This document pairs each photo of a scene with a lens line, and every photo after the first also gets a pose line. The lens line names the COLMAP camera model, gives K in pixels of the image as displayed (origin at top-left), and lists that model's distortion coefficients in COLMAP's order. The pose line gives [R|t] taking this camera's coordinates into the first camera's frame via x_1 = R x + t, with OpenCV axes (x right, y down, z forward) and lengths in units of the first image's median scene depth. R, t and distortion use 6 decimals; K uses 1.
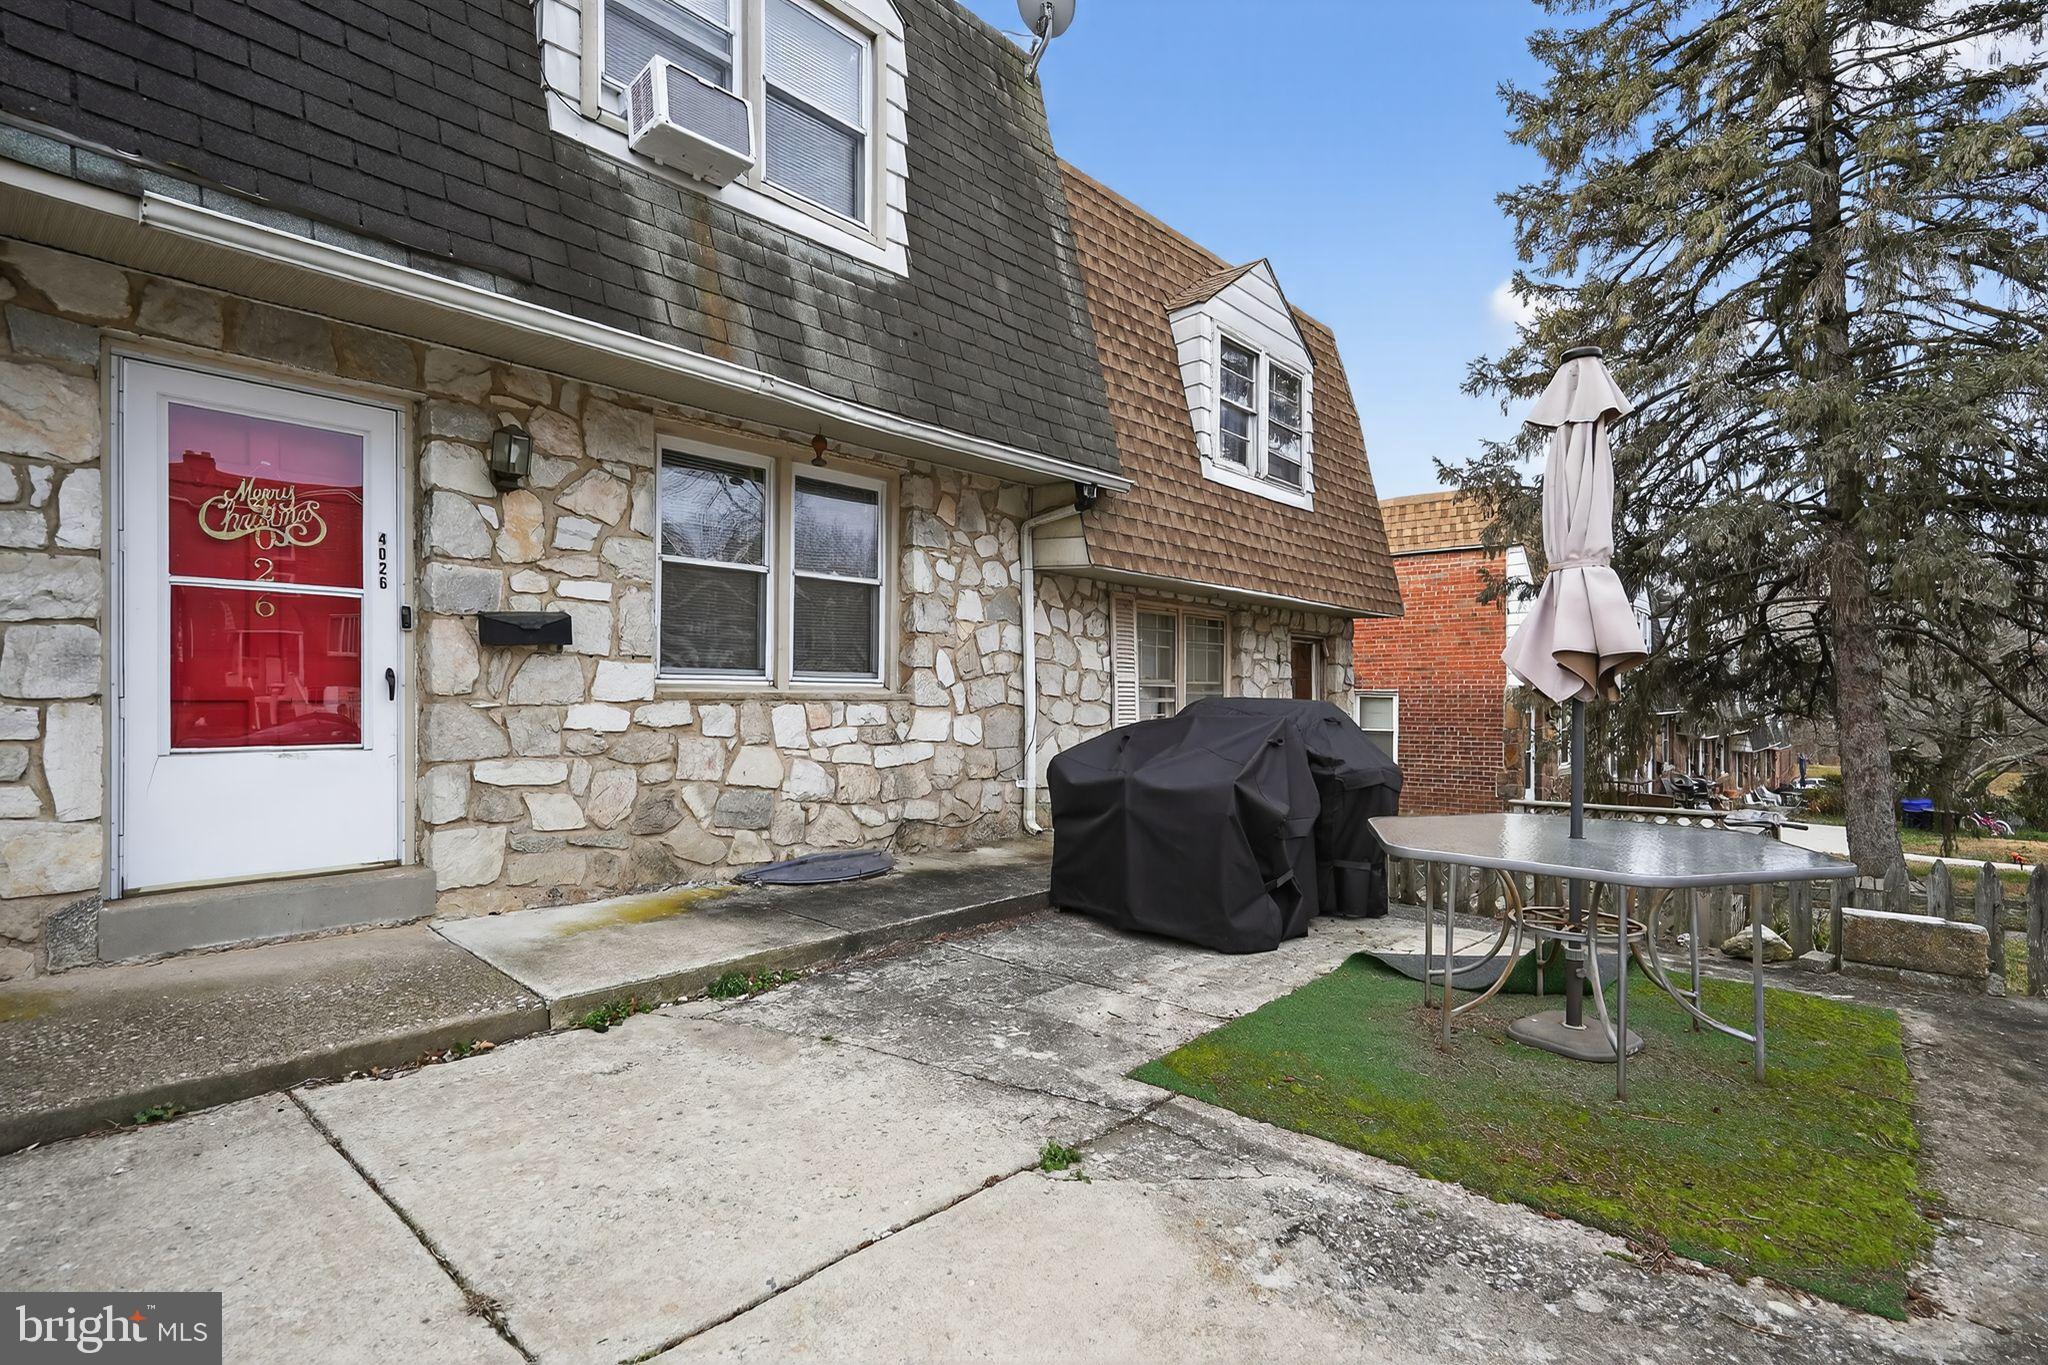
lens RADIAL K [[983.8, 0, 1026.7], [0, 983.8, 698.3], [0, 0, 1]] dist [0.002446, -0.001450]
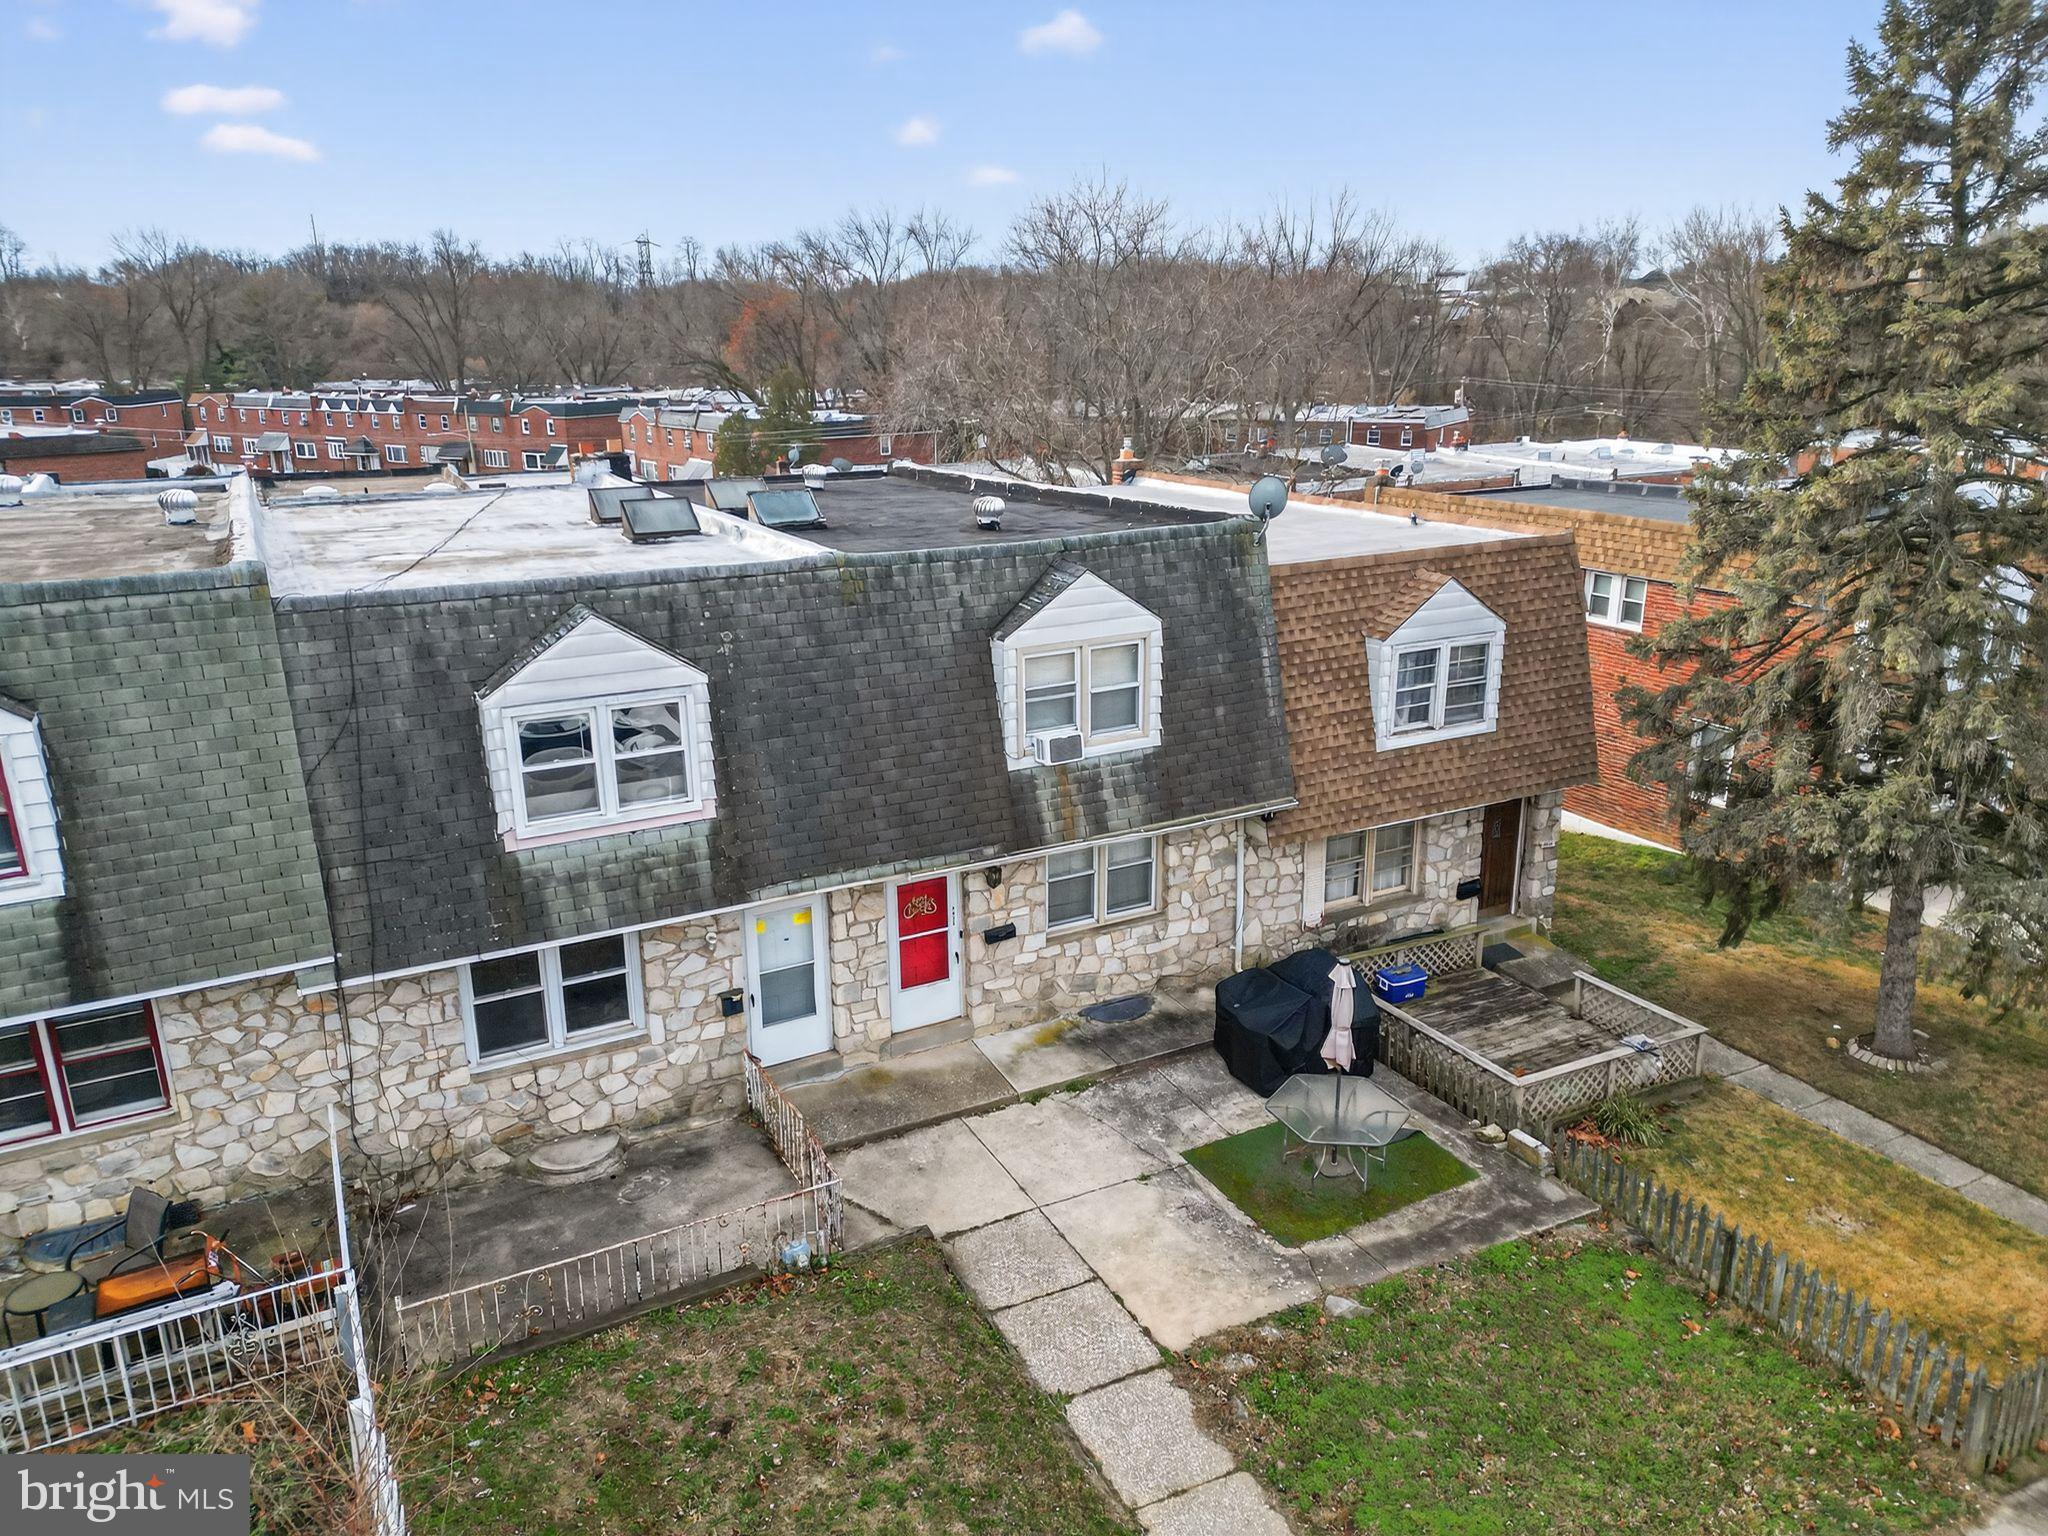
lens RADIAL K [[1410.4, 0, 1018.6], [0, 1410.4, 749.3], [0, 0, 1]] dist [0.086377, -0.085393]
pose [[0.933871, 0.089754, -0.346163, 0.669388], [0.013645, 0.958343, 0.285294, -1.370475], [0.357349, -0.271151, 0.893744, -1.863991]]
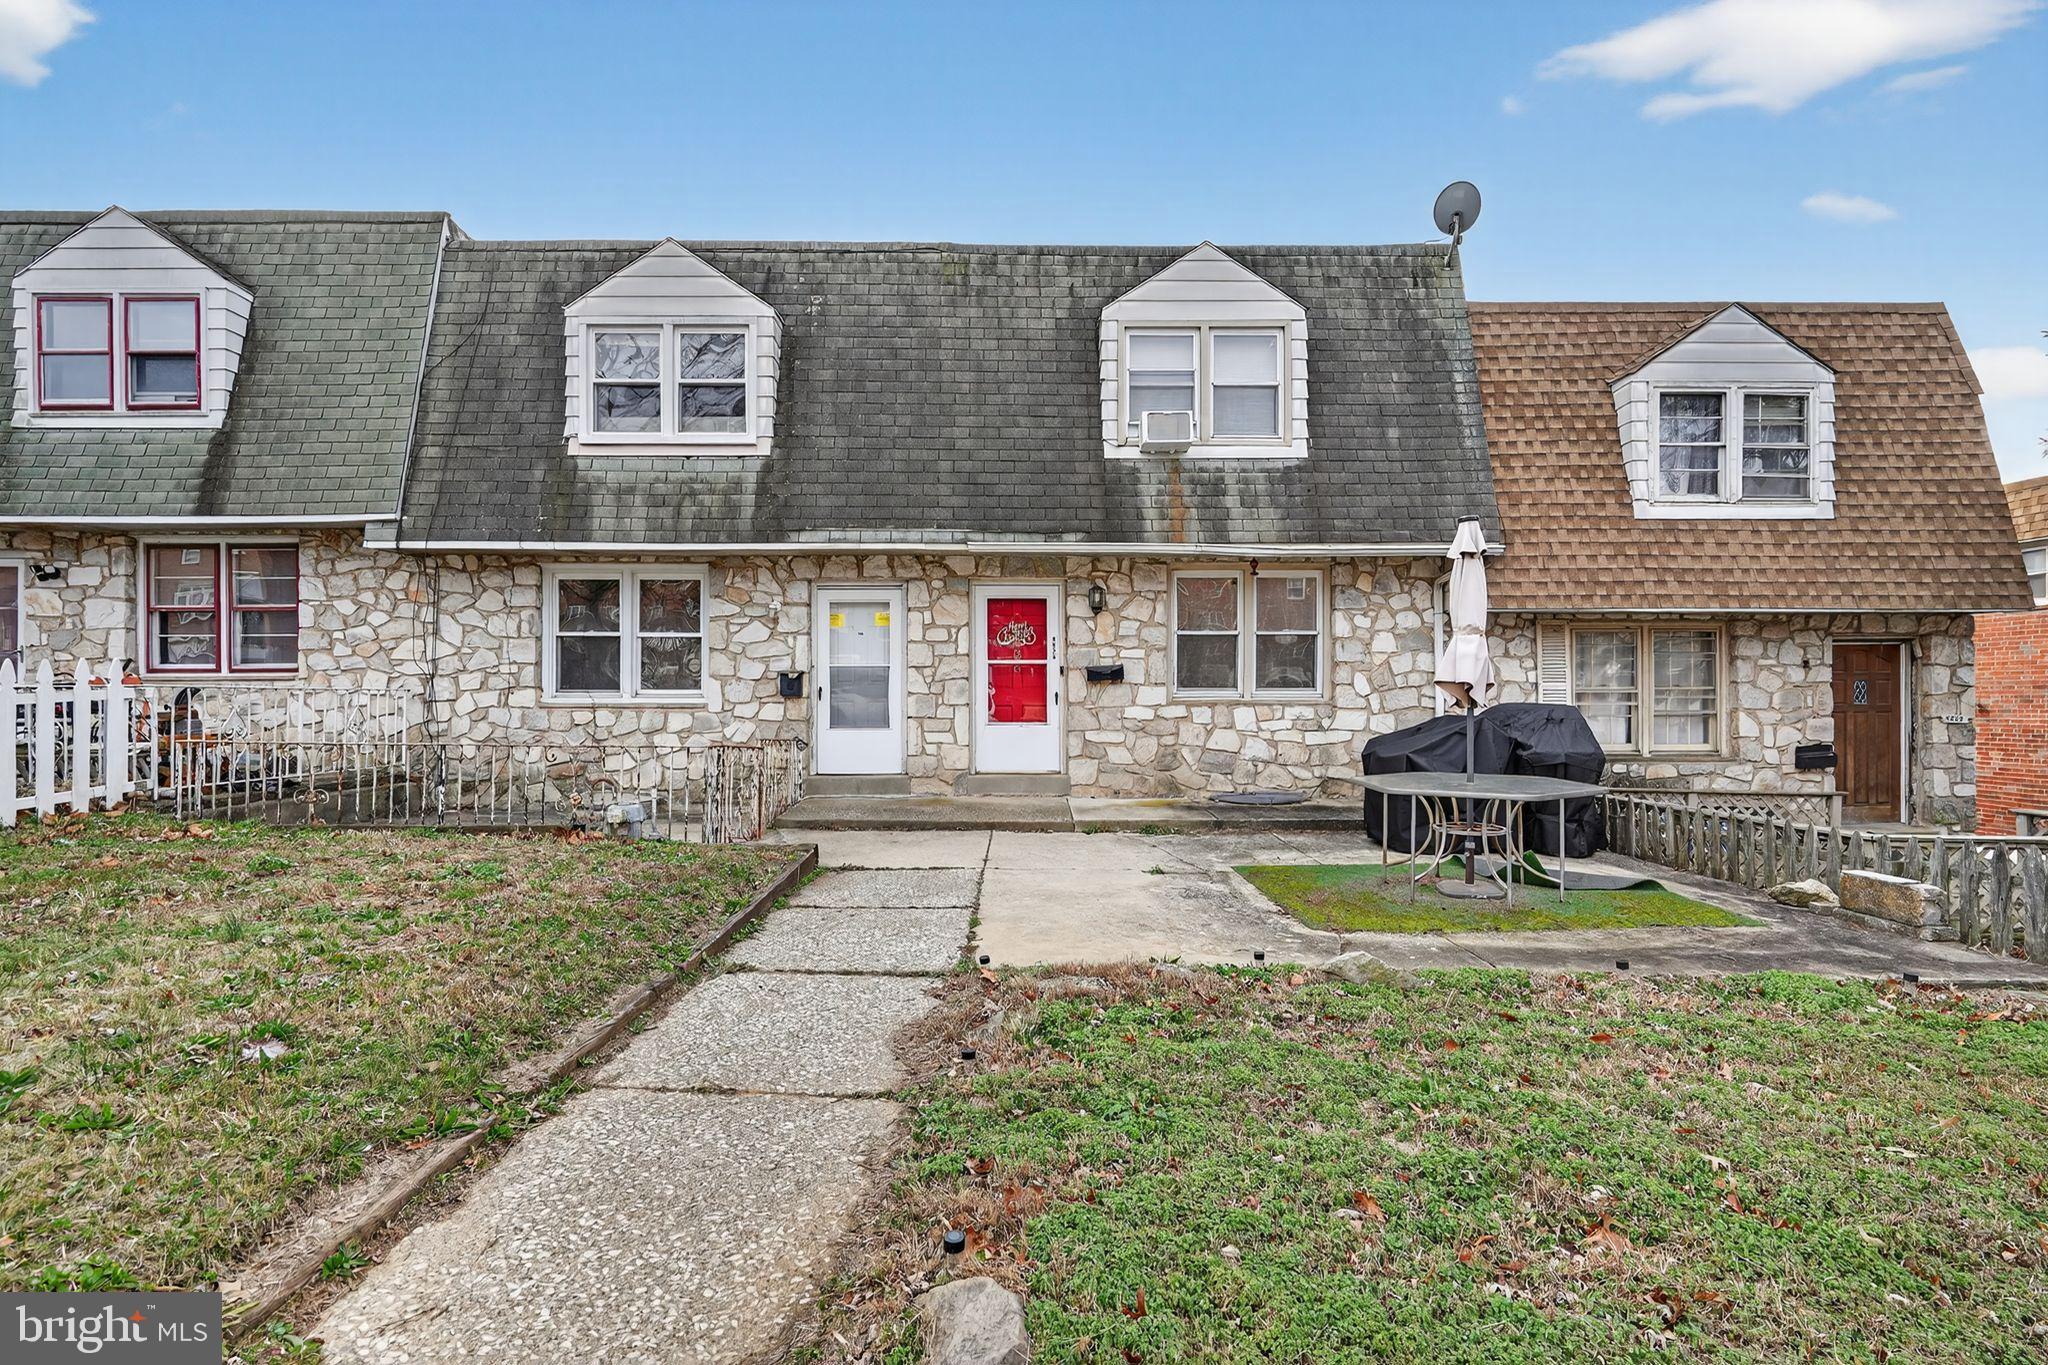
lens RADIAL K [[923.3, 0, 1024.4], [0, 923.3, 698.0], [0, 0, 1]] dist [-0.010132, 0.003862]
pose [[0.673388, -0.003879, -0.739279, 0.799671], [0.003525, 0.999992, -0.002035, -0.008765], [0.739281, -0.001236, 0.673396, -0.483261]]
